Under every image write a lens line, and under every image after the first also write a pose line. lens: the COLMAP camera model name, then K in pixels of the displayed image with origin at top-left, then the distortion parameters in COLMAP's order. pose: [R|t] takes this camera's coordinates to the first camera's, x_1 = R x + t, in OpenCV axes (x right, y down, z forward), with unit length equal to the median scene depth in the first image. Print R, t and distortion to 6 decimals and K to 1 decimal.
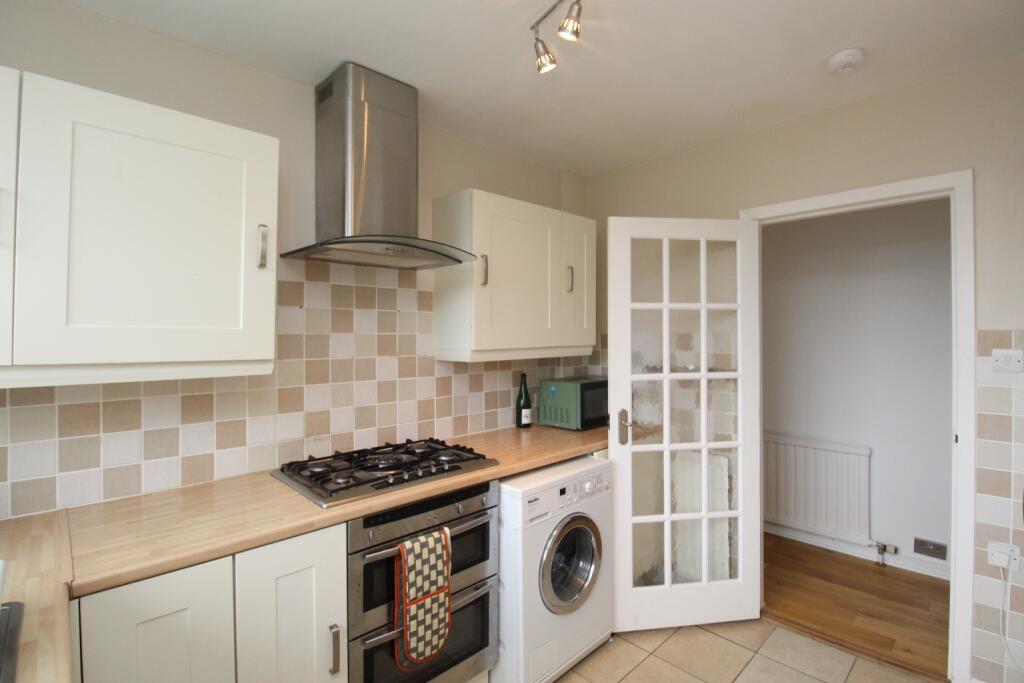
lens RADIAL K [[480.5, 0, 521.2], [0, 480.5, 331.0], [0, 0, 1]] dist [0.001089, -0.018057]
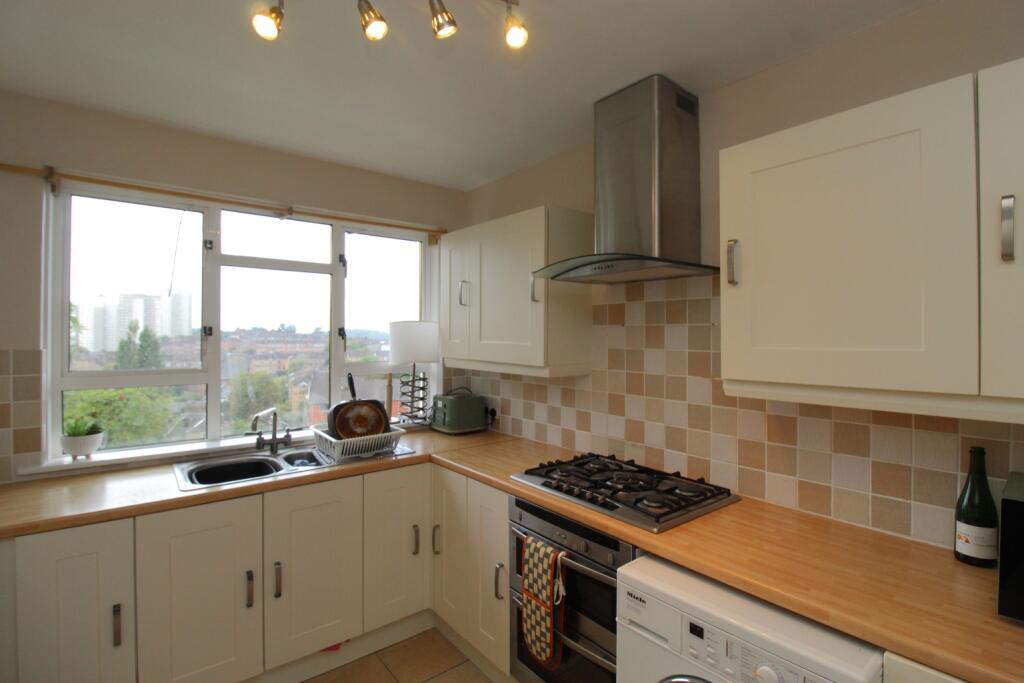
lens RADIAL K [[480.5, 0, 521.2], [0, 480.5, 331.0], [0, 0, 1]] dist [0.001089, -0.018057]
pose [[-0.088597, -0.007451, -0.996040, 0.698343], [-0.000783, 0.999972, -0.007411, -0.027163], [0.996067, 0.000123, -0.088600, 0.849141]]
